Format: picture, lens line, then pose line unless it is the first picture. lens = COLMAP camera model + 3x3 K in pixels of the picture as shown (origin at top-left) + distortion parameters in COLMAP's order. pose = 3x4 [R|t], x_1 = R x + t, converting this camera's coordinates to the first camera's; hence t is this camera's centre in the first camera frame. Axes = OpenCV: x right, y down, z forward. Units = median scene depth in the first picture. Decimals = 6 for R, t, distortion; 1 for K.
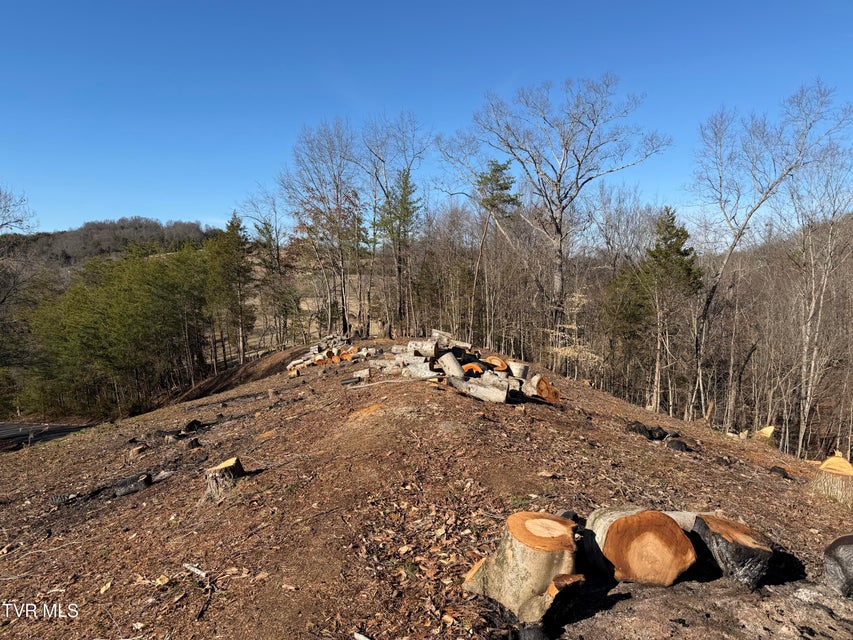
lens RADIAL K [[611.3, 0, 424.2], [0, 611.3, 323.7], [0, 0, 1]] dist [0.075147, -0.107533]
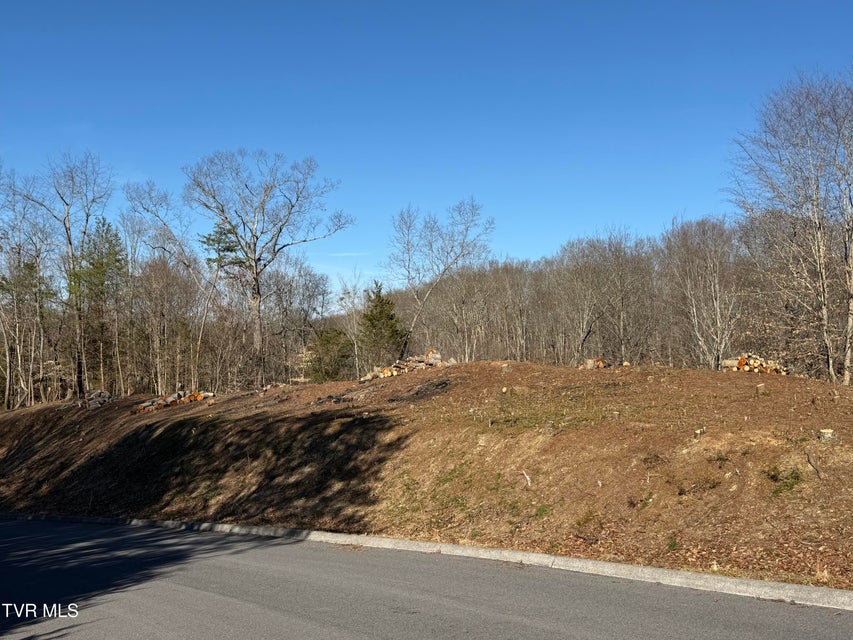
lens RADIAL K [[849.7, 0, 439.1], [0, 849.7, 331.1], [0, 0, 1]] dist [0.069382, 0.000000]
pose [[0.795606, 0.020886, 0.605454, -0.464675], [0.035495, 0.996082, -0.081004, 0.047501], [-0.604774, 0.085938, 0.791747, -0.363687]]
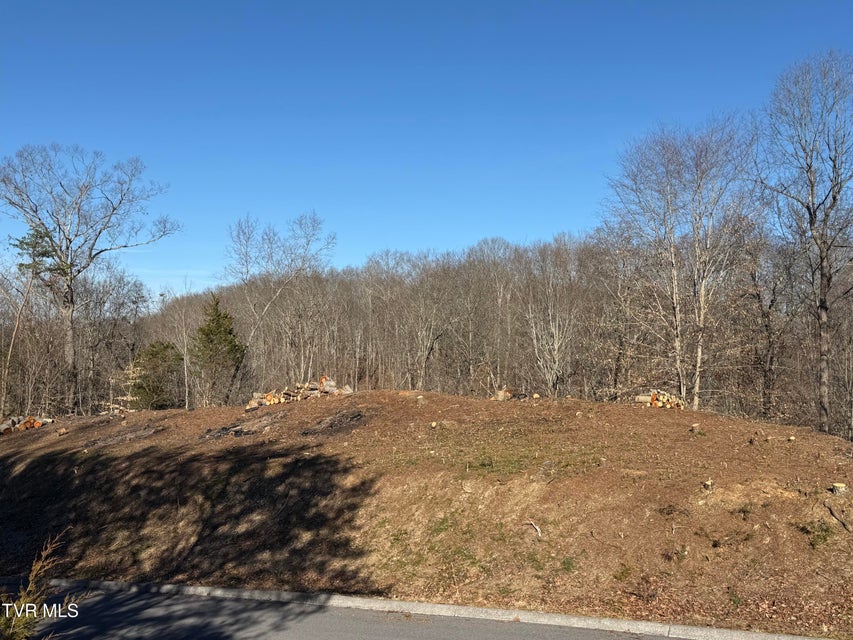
lens RADIAL K [[849.7, 0, 434.8], [0, 849.7, 329.9], [0, 0, 1]] dist [0.069382, 0.000000]
pose [[0.619312, 0.037249, 0.784261, -0.538271], [0.038936, 0.996188, -0.078062, 0.021764], [-0.784179, 0.078880, 0.615501, -0.287962]]
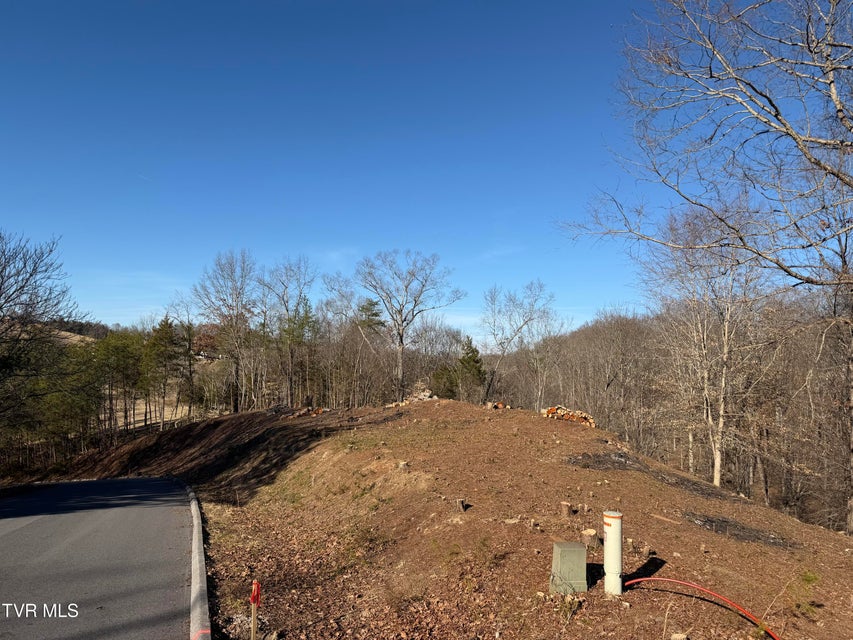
lens RADIAL K [[611.3, 0, 439.5], [0, 611.3, 325.3], [0, 0, 1]] dist [0.075147, -0.107533]
pose [[0.931765, 0.065116, 0.357175, -0.290649], [-0.014215, 0.989574, -0.143325, 0.034993], [-0.362784, 0.128468, 0.922976, -0.560658]]
